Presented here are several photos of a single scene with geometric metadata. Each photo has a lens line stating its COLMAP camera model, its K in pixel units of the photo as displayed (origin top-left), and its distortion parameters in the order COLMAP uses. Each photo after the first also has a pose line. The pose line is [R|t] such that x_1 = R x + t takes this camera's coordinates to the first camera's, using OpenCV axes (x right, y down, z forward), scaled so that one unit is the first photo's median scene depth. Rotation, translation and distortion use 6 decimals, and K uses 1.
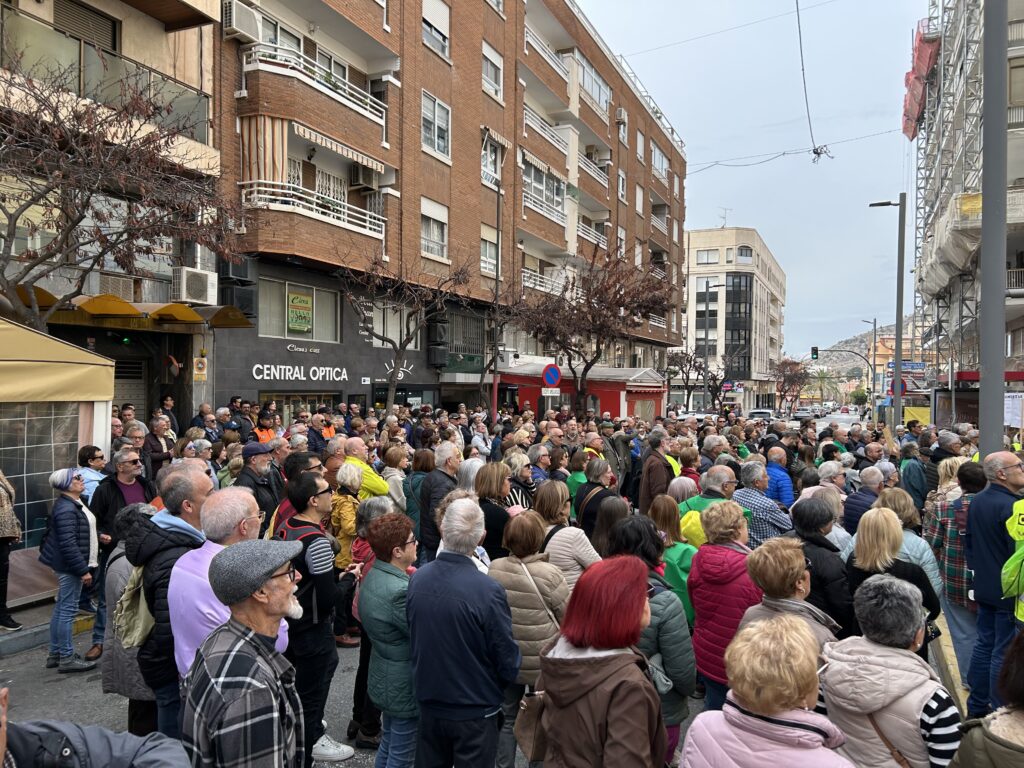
lens RADIAL K [[774.4, 0, 528.8], [0, 774.4, 385.8], [0, 0, 1]] dist [0.085309, -0.103370]
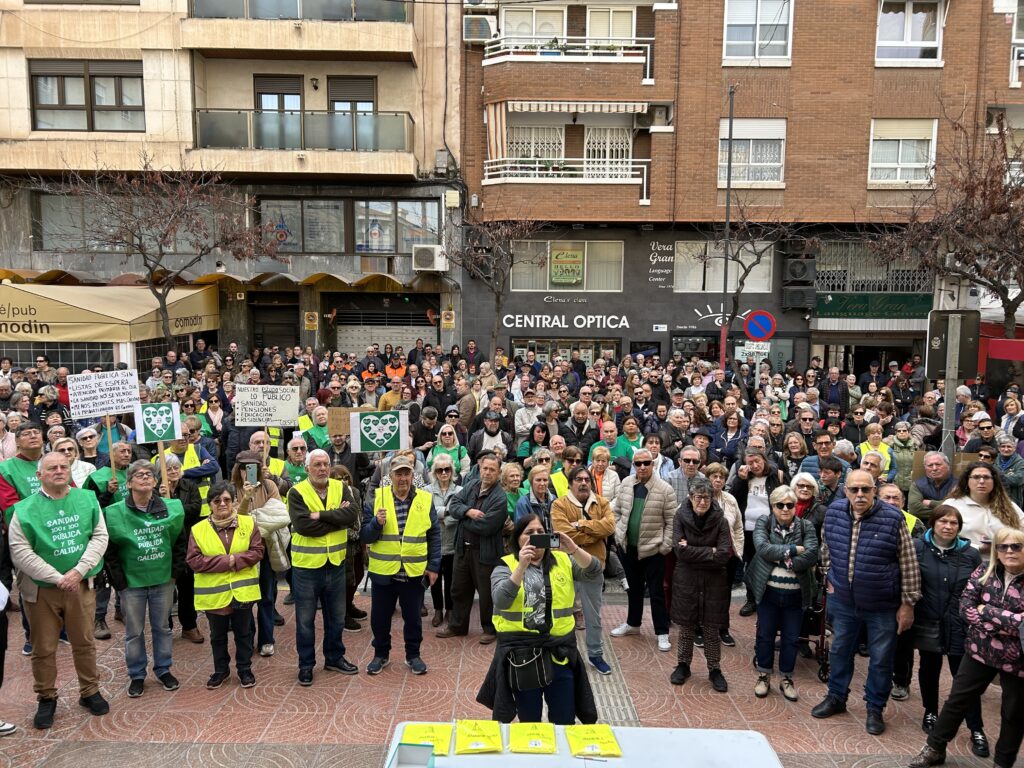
lens RADIAL K [[766.6, 0, 515.0], [0, 766.6, 386.5], [0, 0, 1]] dist [0.051849, -0.052535]
pose [[0.401339, 0.089380, -0.911558, 0.634346], [-0.006454, 0.995479, 0.094767, -0.024449], [0.915907, -0.032151, 0.400102, 0.450745]]
